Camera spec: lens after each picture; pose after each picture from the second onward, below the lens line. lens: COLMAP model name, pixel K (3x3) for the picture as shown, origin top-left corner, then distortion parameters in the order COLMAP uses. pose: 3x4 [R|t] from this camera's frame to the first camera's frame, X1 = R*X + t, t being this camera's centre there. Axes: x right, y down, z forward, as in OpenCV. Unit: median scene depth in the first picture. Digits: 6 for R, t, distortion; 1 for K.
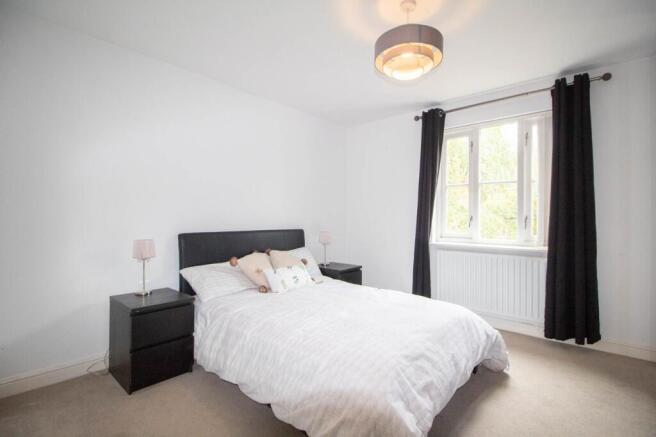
lens RADIAL K [[303.1, 0, 335.2], [0, 303.1, 218.1], [0, 0, 1]] dist [0.001544, -0.014158]
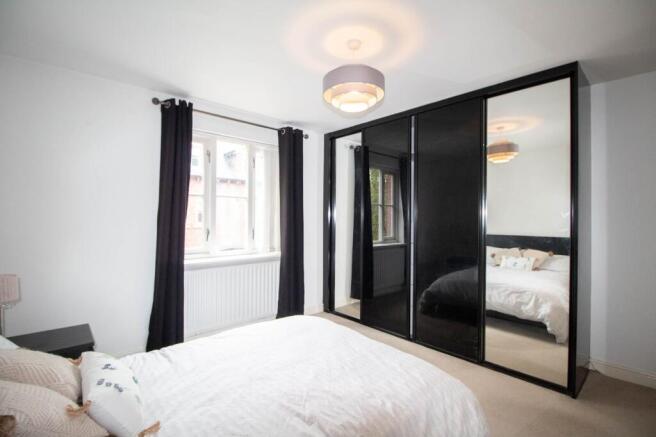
lens RADIAL K [[303.1, 0, 335.2], [0, 303.1, 218.1], [0, 0, 1]] dist [0.001544, -0.014158]
pose [[0.104706, 0.005229, 0.994489, -0.486313], [0.006463, 0.999961, -0.005938, -0.035734], [-0.994482, 0.007049, 0.104668, 0.547443]]
